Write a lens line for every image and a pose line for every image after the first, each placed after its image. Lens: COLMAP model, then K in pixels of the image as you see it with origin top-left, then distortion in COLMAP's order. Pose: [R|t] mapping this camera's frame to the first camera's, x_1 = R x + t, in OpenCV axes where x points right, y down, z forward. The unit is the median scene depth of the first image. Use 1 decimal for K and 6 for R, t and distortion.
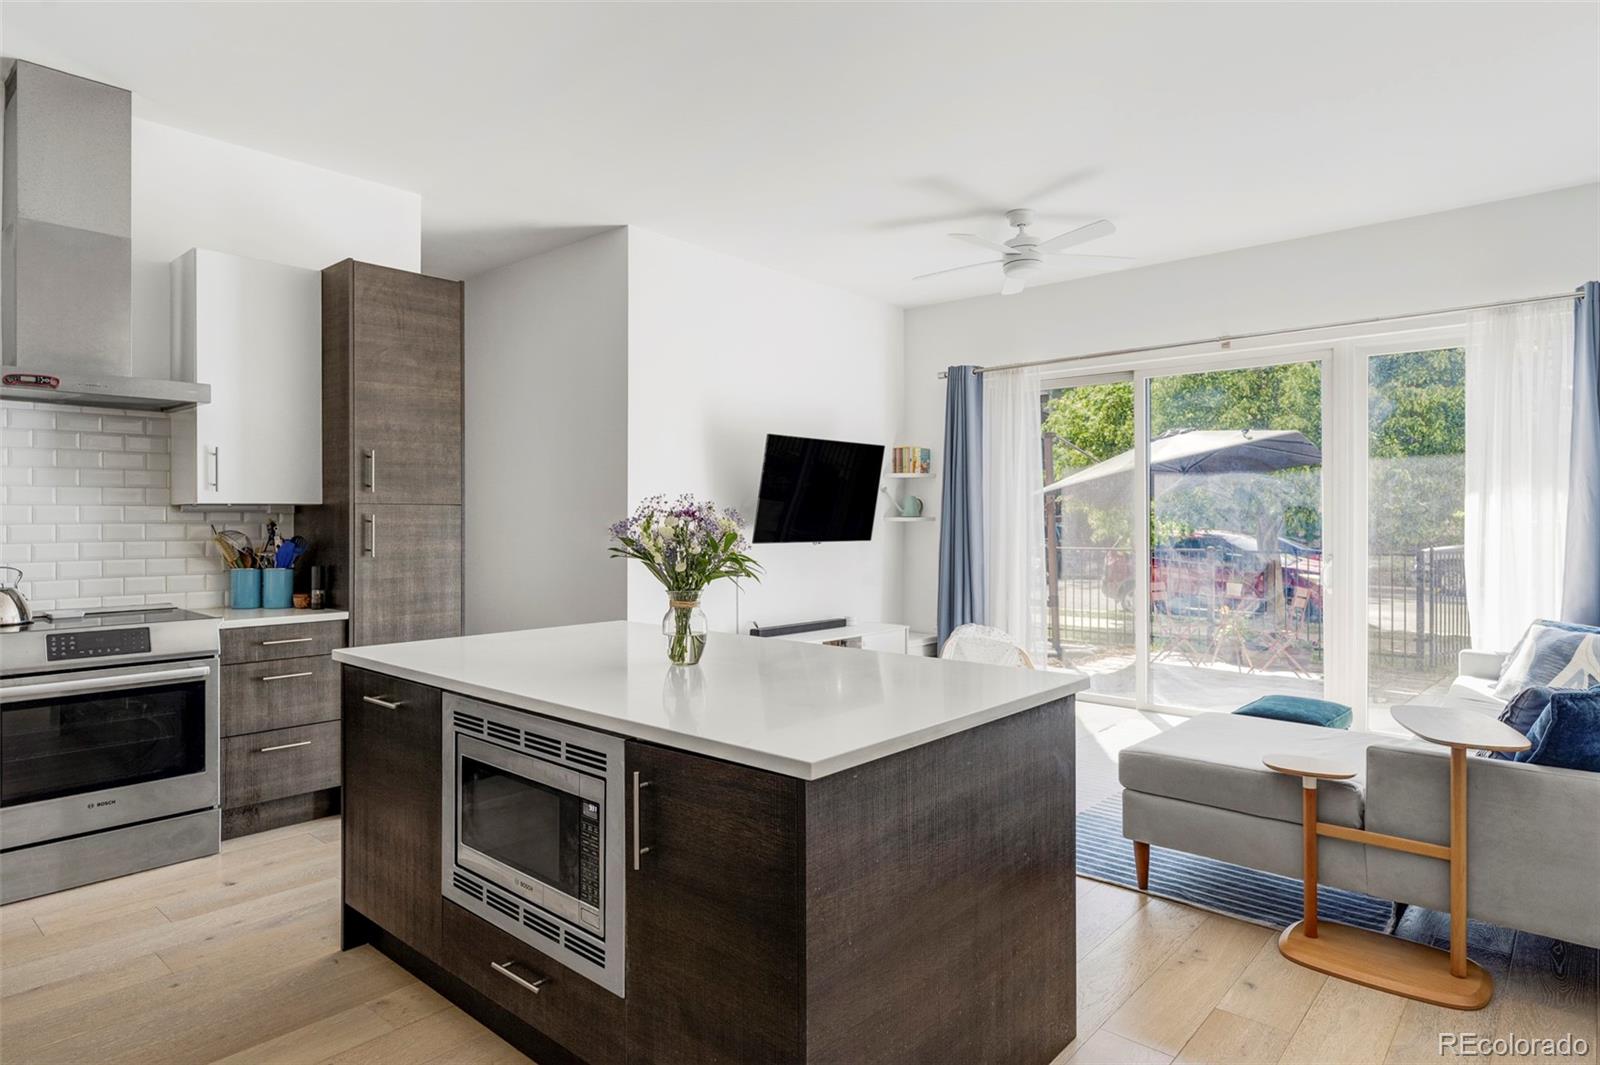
lens RADIAL K [[908.1, 0, 800.0], [0, 908.1, 528.1], [0, 0, 1]] dist [-0.000828, 0.003491]
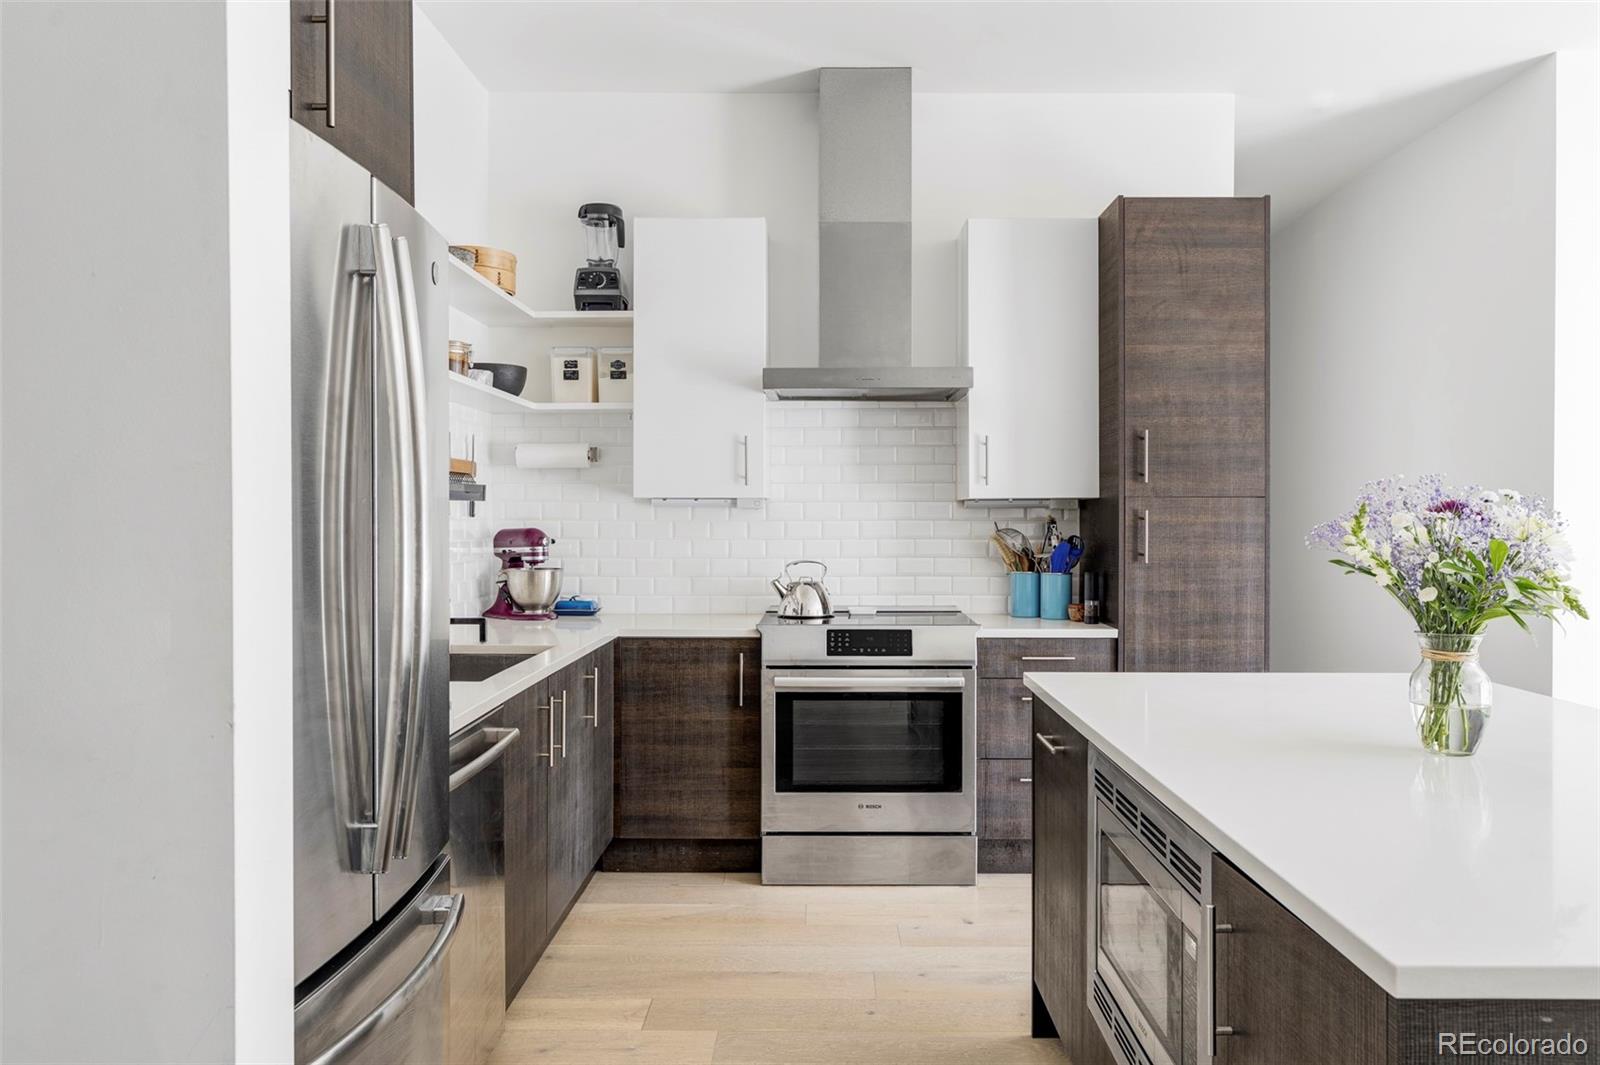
lens RADIAL K [[1165.5, 0, 803.0], [0, 1165.5, 531.1], [0, 0, 1]] dist [0.003786, 0.001215]
pose [[0.668389, 0.010710, -0.743735, 0.095835], [-0.008655, 0.999941, 0.006621, -0.000641], [0.743762, 0.002012, 0.668442, 0.089522]]
